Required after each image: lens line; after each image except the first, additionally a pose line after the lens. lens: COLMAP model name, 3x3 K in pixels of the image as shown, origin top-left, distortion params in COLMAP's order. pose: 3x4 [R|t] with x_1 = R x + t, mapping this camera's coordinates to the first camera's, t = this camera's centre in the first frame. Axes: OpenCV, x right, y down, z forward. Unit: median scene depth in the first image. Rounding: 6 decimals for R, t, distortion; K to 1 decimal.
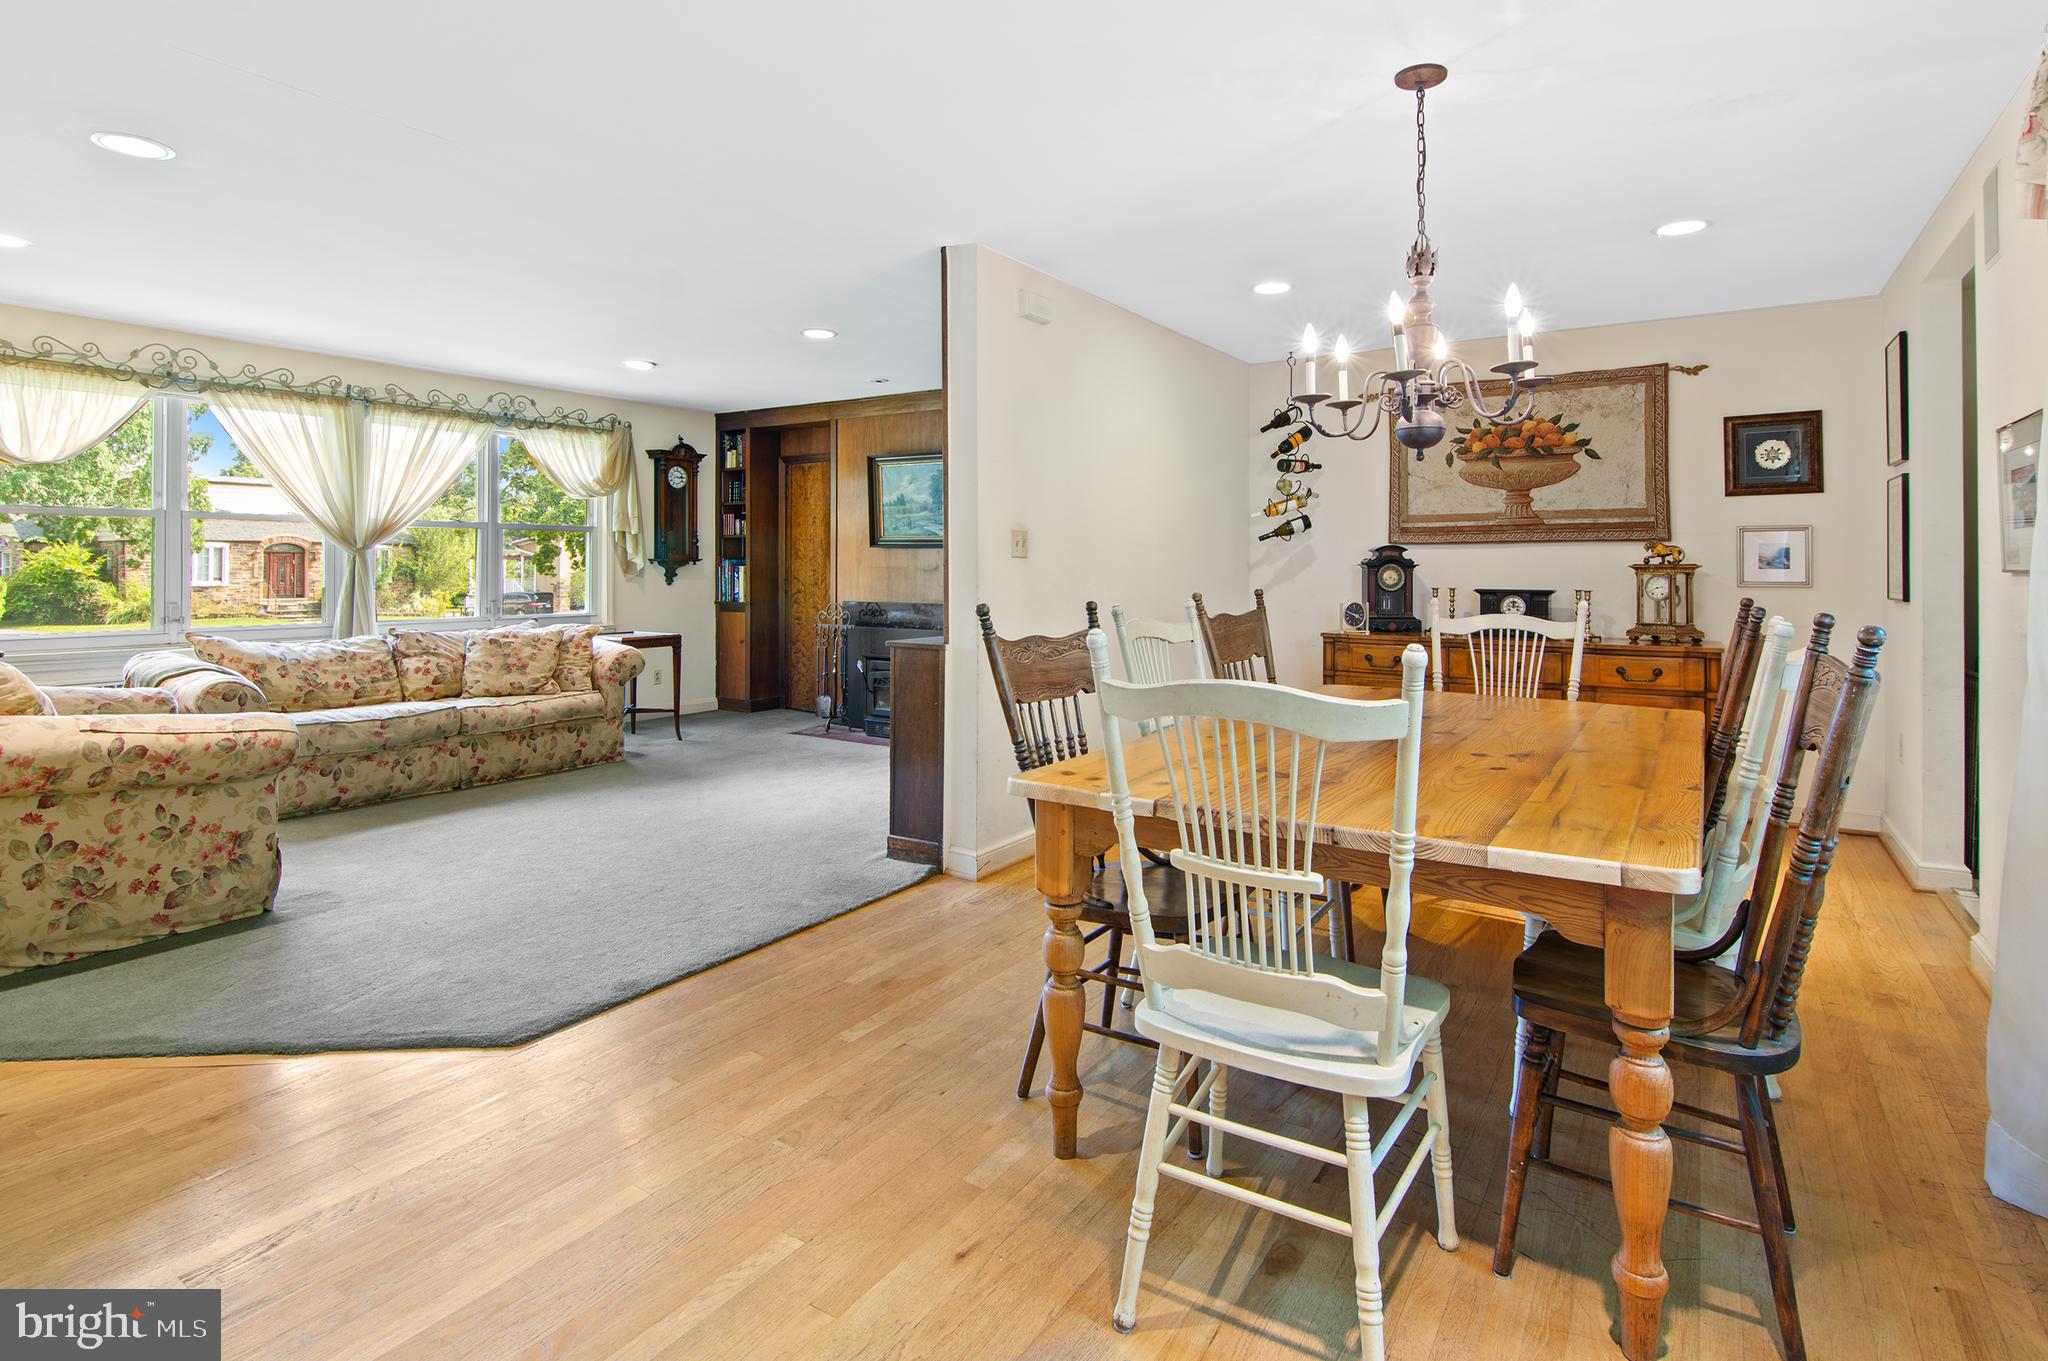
lens RADIAL K [[1019.8, 0, 1025.7], [0, 1019.8, 574.6], [0, 0, 1]] dist [-0.000048, 0.000718]
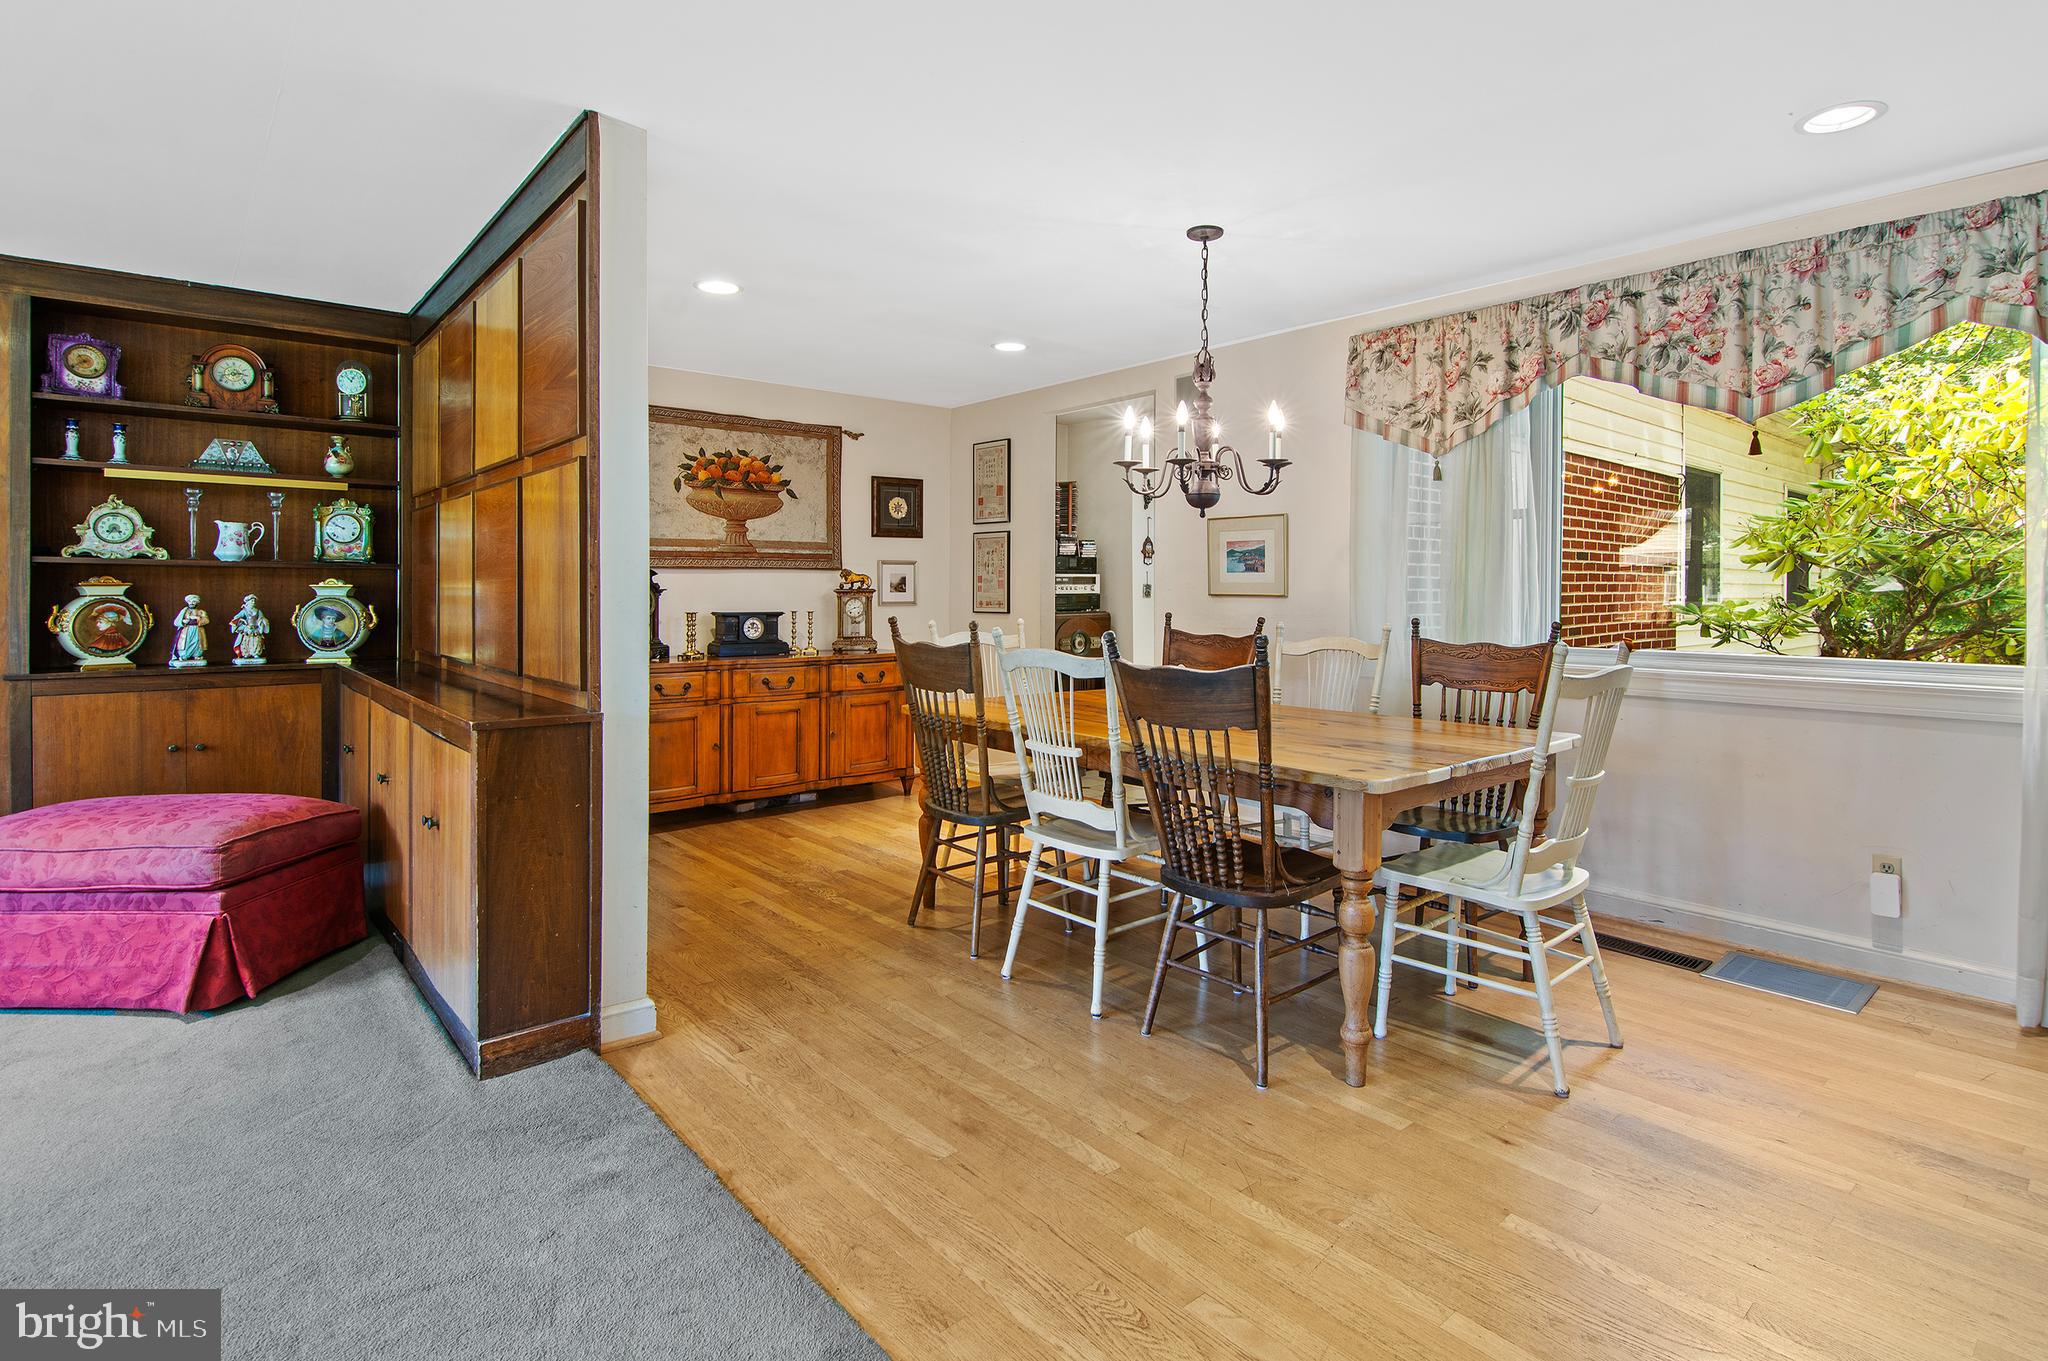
lens RADIAL K [[1027.7, 0, 1038.1], [0, 1027.7, 592.6], [0, 0, 1]] dist [-0.003202, -0.000721]
pose [[0.278765, -0.005005, 0.960346, -0.519252], [0.007359, 0.999968, 0.003075, -0.007782], [-0.960331, 0.006210, 0.278793, 0.430967]]
